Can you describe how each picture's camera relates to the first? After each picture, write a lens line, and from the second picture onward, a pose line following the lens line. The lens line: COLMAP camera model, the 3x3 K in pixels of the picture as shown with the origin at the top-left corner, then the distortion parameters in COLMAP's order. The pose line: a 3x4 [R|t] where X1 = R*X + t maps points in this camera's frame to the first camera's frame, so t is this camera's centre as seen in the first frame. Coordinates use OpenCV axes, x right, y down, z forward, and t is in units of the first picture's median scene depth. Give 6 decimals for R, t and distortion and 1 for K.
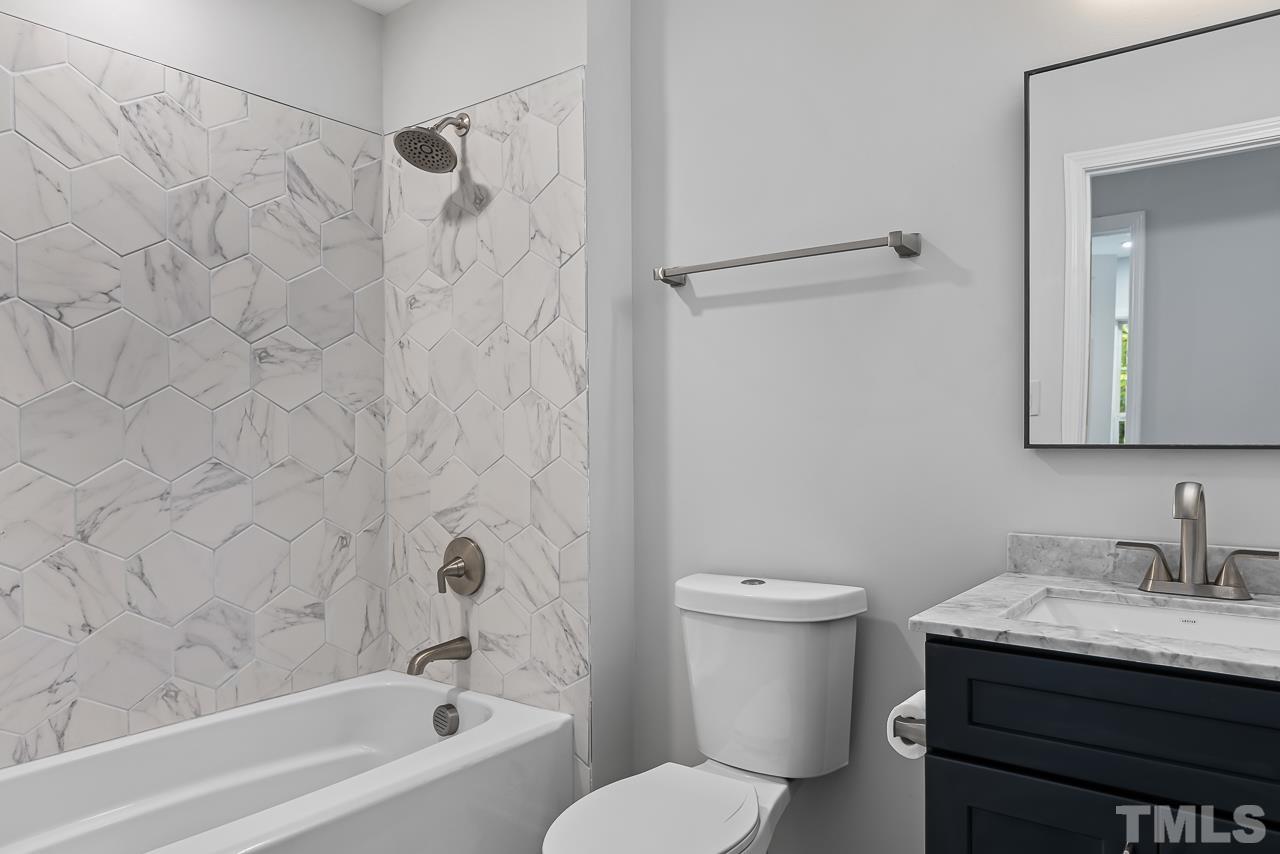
lens RADIAL K [[816.3, 0, 663.8], [0, 816.3, 421.3], [0, 0, 1]] dist [0.000462, -0.000949]
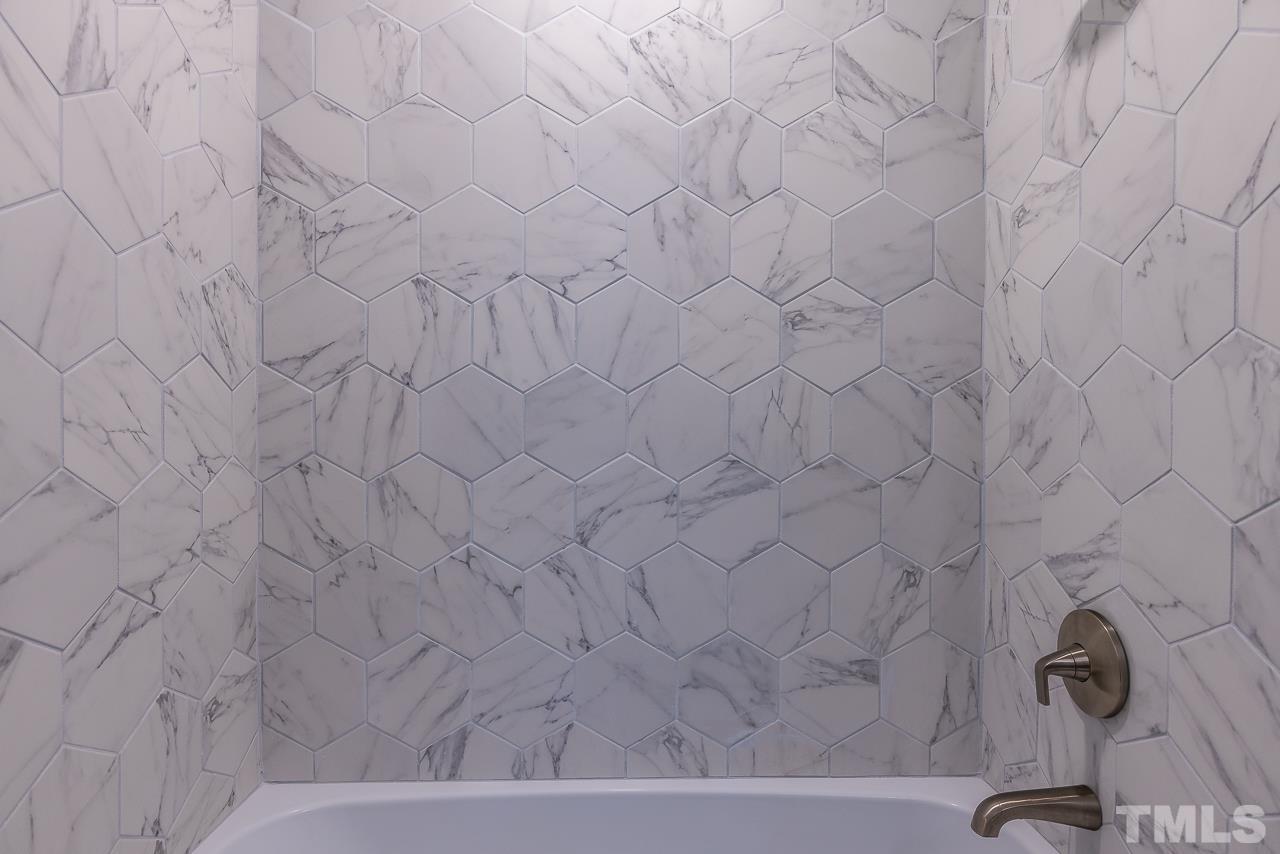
lens RADIAL K [[747.3, 0, 634.6], [0, 747.3, 432.5], [0, 0, 1]] dist [0.002103, -0.000726]
pose [[0.611336, 0.014659, -0.791235, -0.035493], [0.006499, 0.999702, 0.023542, 0.006286], [0.791344, -0.019534, 0.611058, 0.475622]]
